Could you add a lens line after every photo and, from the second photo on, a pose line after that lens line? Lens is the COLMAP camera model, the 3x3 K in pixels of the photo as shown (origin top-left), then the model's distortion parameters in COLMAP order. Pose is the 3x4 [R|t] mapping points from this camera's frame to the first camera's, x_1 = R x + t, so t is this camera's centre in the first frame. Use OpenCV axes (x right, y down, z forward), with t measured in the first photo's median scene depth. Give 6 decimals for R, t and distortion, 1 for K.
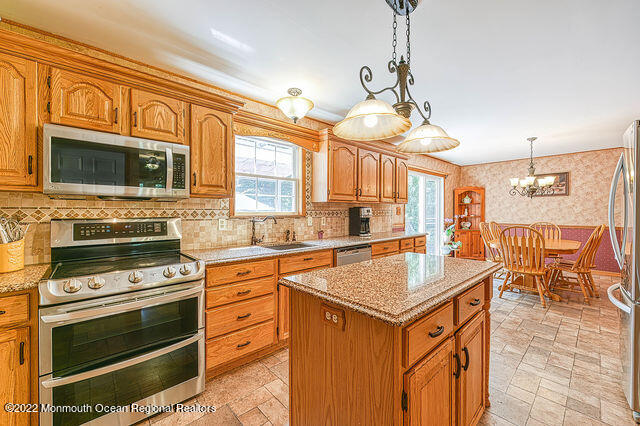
lens RADIAL K [[258.5, 0, 320.0], [0, 258.5, 213.0], [0, 0, 1]] dist [-0.000051, 0.000053]
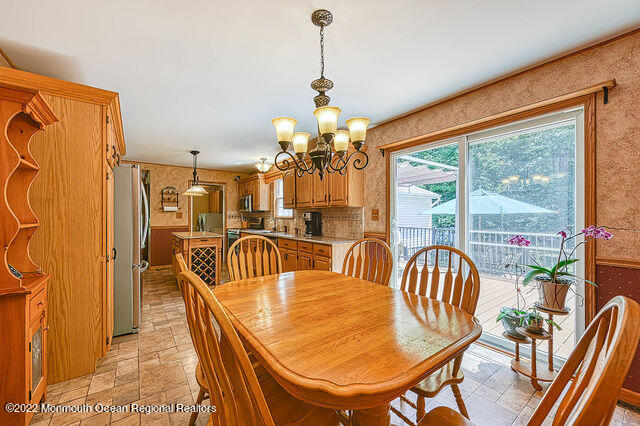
lens RADIAL K [[258.5, 0, 320.0], [0, 258.5, 213.0], [0, 0, 1]] dist [-0.000051, 0.000053]
pose [[-0.125424, -0.002777, -0.992099, 2.189971], [0.000290, 0.999996, -0.002836, -0.020902], [0.992103, -0.000643, -0.125423, 1.920955]]
